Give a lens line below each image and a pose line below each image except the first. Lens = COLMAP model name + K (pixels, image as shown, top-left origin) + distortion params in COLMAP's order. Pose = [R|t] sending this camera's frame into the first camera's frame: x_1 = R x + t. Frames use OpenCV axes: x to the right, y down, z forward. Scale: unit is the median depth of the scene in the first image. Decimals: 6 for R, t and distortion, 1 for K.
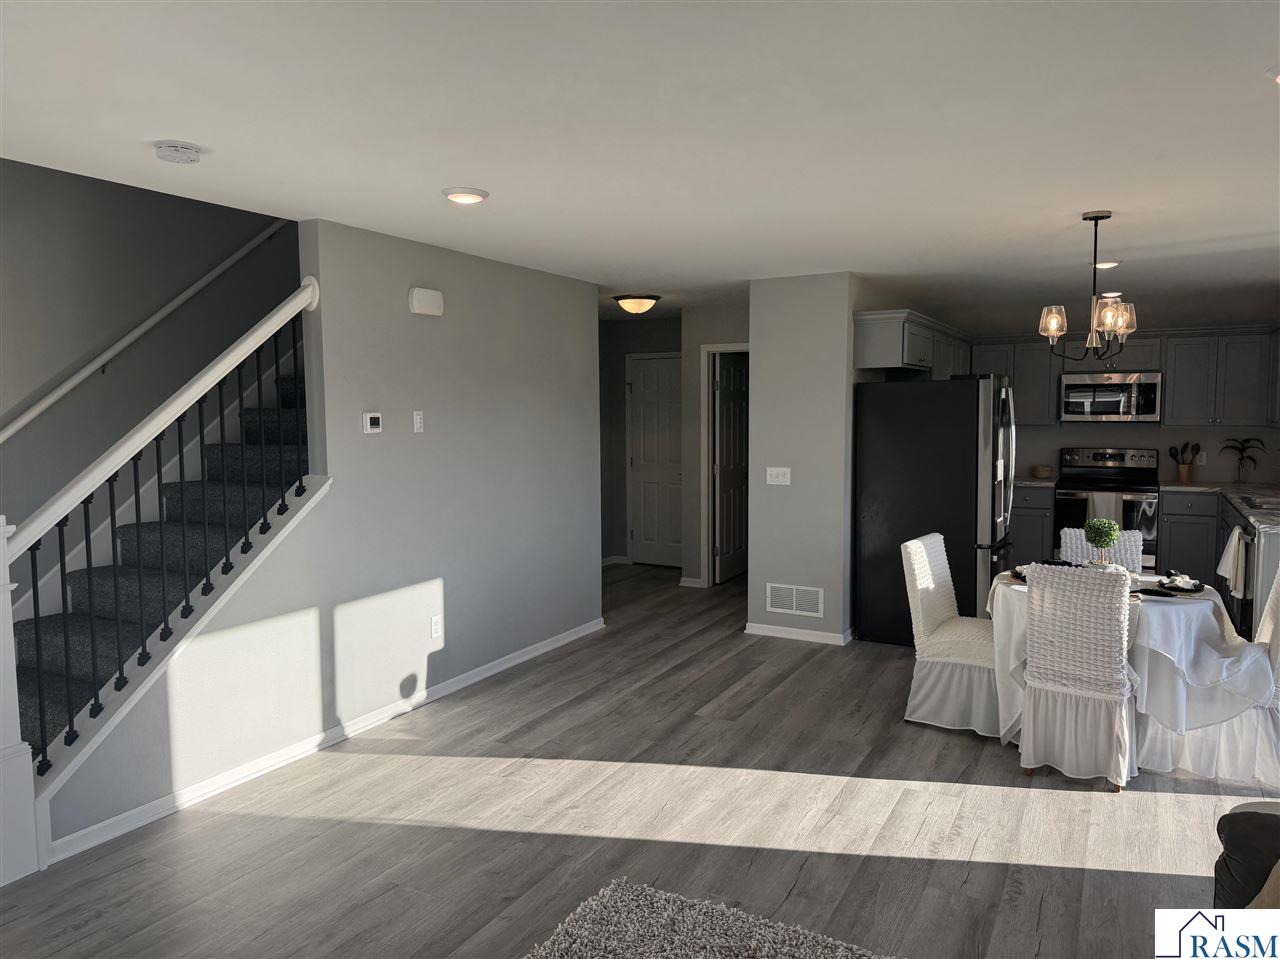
lens RADIAL K [[906.5, 0, 641.0], [0, 906.5, 480.2], [0, 0, 1]] dist [0.069001, -0.070228]
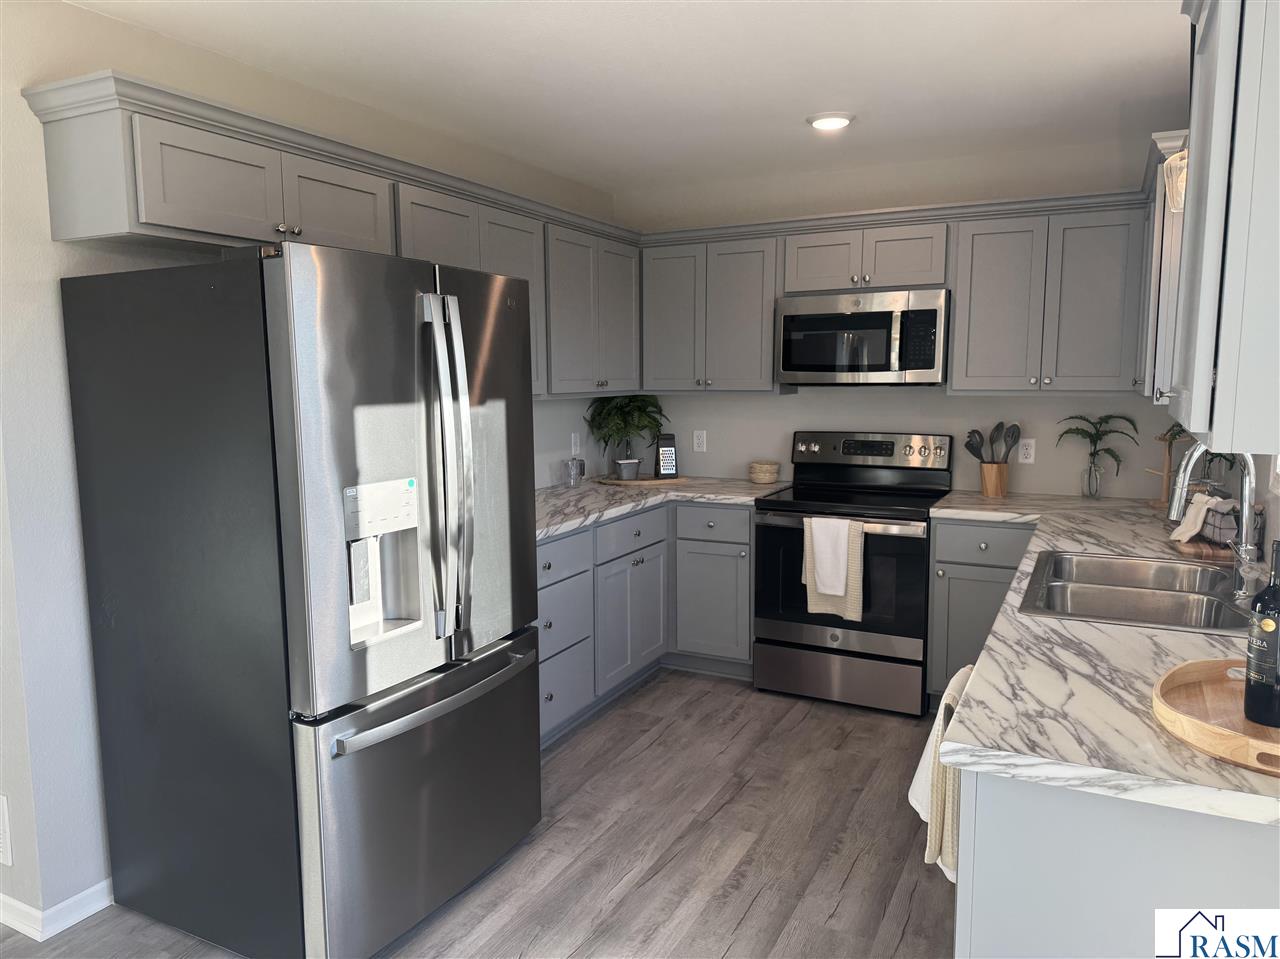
lens RADIAL K [[882.3, 0, 632.1], [0, 882.3, 487.4], [0, 0, 1]] dist [0.185562, -0.400110]
pose [[0.999987, -0.001499, 0.004837, 0.368443], [0.001266, 0.998854, 0.047835, -0.027870], [-0.004903, -0.047828, 0.998844, 0.464879]]
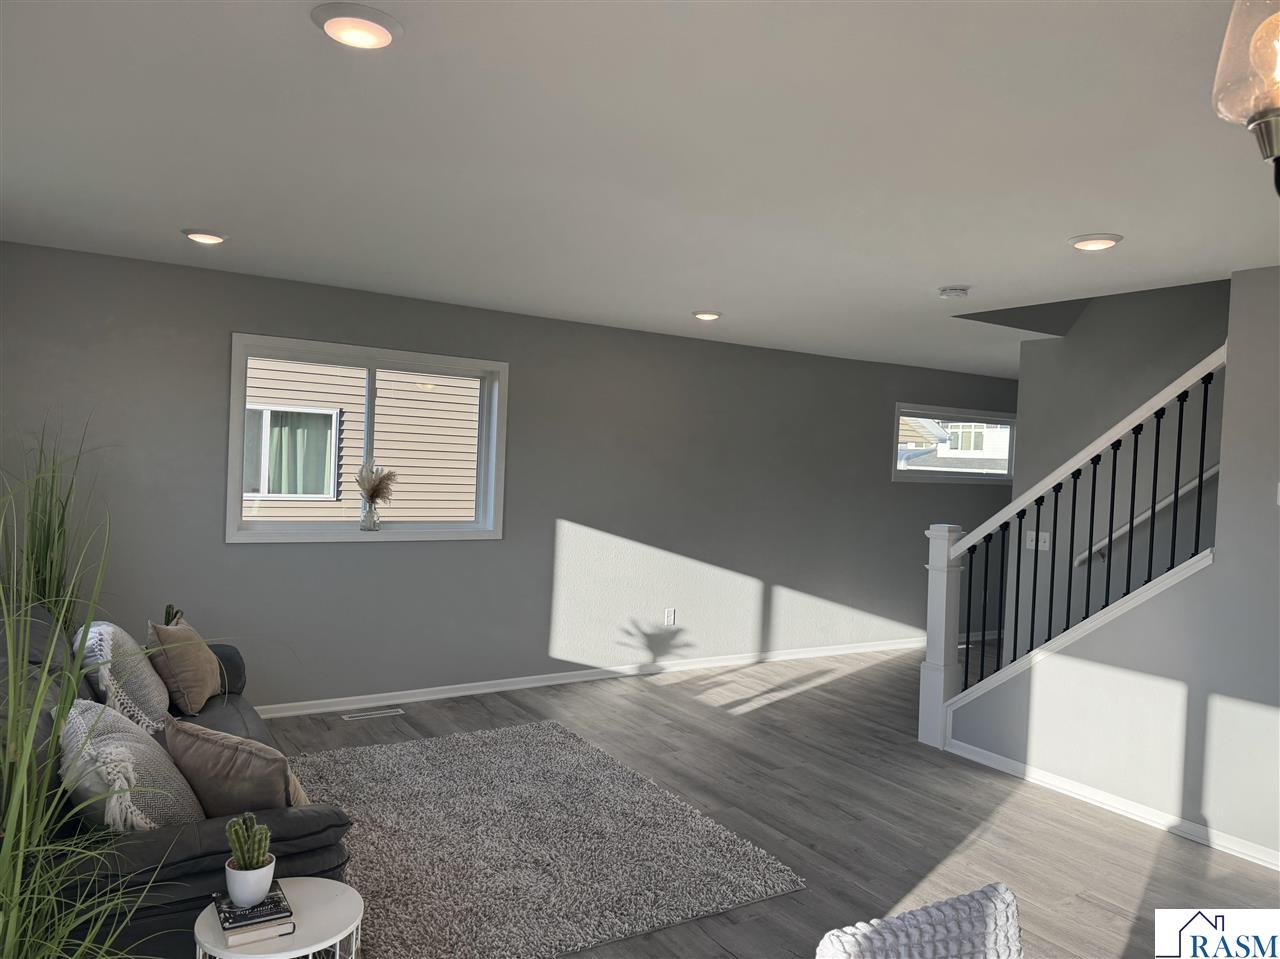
lens RADIAL K [[908.0, 0, 638.5], [0, 908.0, 472.6], [0, 0, 1]] dist [0.058244, -0.023849]
pose [[-0.475535, 0.000484, -0.879697, 1.174958], [-0.118797, 0.990804, 0.064763, -0.108506], [0.871639, 0.135302, -0.471105, 1.451203]]
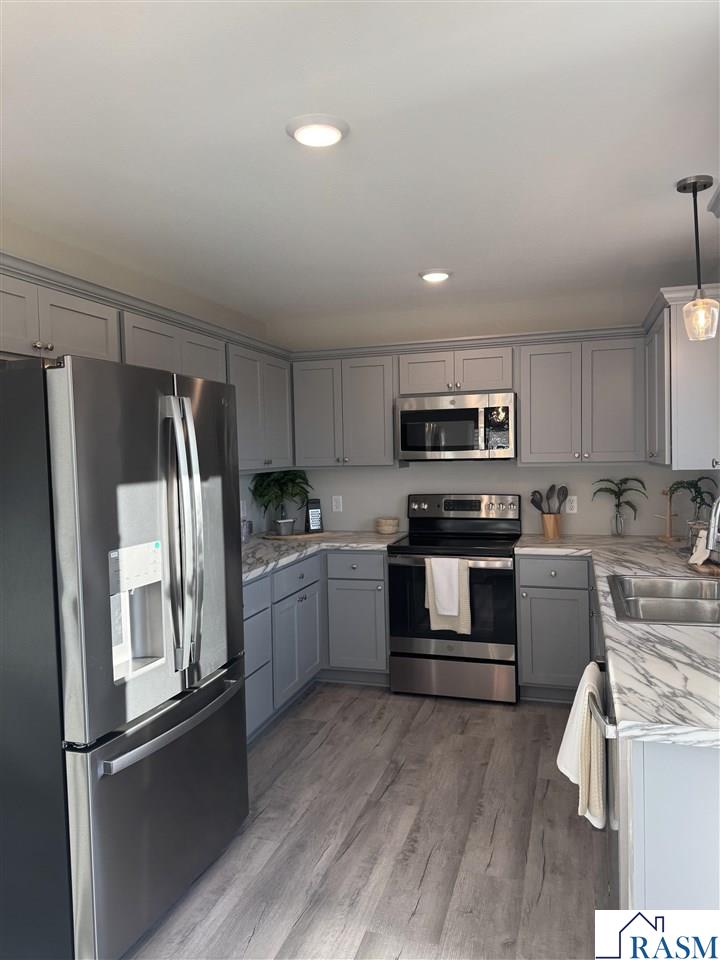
lens RADIAL K [[666.0, 0, 360.0], [0, 666.0, 480.0], [0, 0, 1]] dist [0.121778, -0.218624]
pose [[0.983972, -0.025428, 0.176502, 0.331487], [0.032444, 0.998789, -0.036981, -0.029027], [-0.175348, 0.042115, 0.983605, 0.471427]]
